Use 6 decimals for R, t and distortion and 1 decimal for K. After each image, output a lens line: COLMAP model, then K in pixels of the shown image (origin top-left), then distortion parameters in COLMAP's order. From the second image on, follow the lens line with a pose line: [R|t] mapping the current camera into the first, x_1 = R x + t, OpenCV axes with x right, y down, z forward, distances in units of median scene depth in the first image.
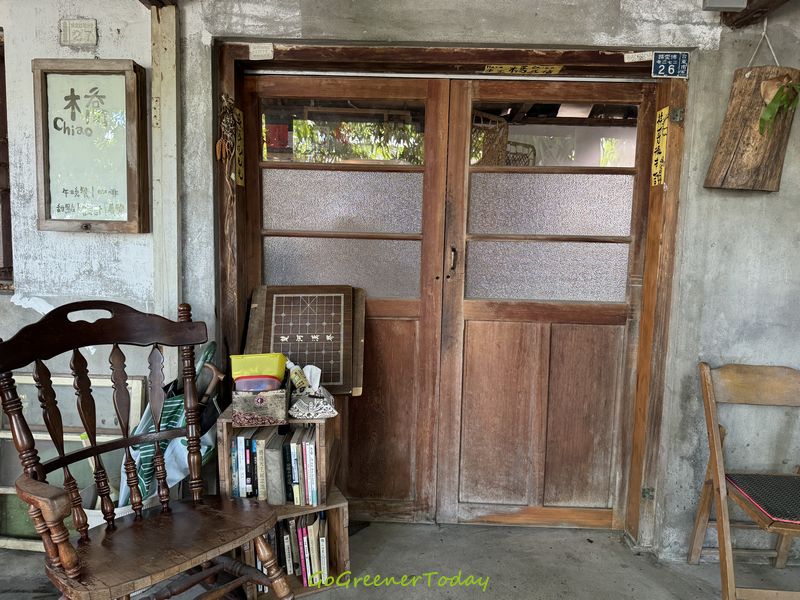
lens RADIAL K [[572.9, 0, 400.0], [0, 572.9, 300.0], [0, 0, 1]] dist [-0.009568, -0.005473]
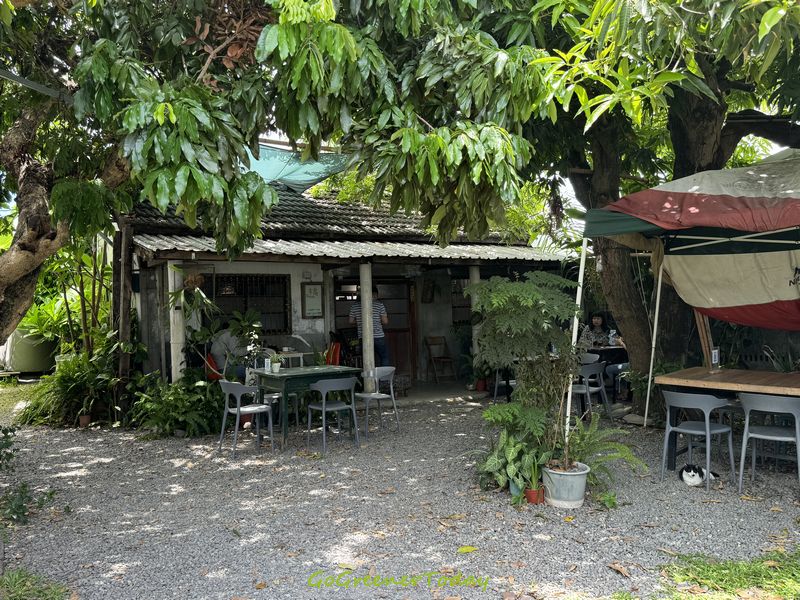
lens RADIAL K [[697.4, 0, 400.0], [0, 697.4, 300.0], [0, 0, 1]] dist [-0.002297, -0.000765]
pose [[0.831412, -0.049292, 0.553466, -3.014351], [0.117590, 0.989106, -0.088552, 0.307588], [-0.543072, 0.138705, 0.828151, -3.973979]]
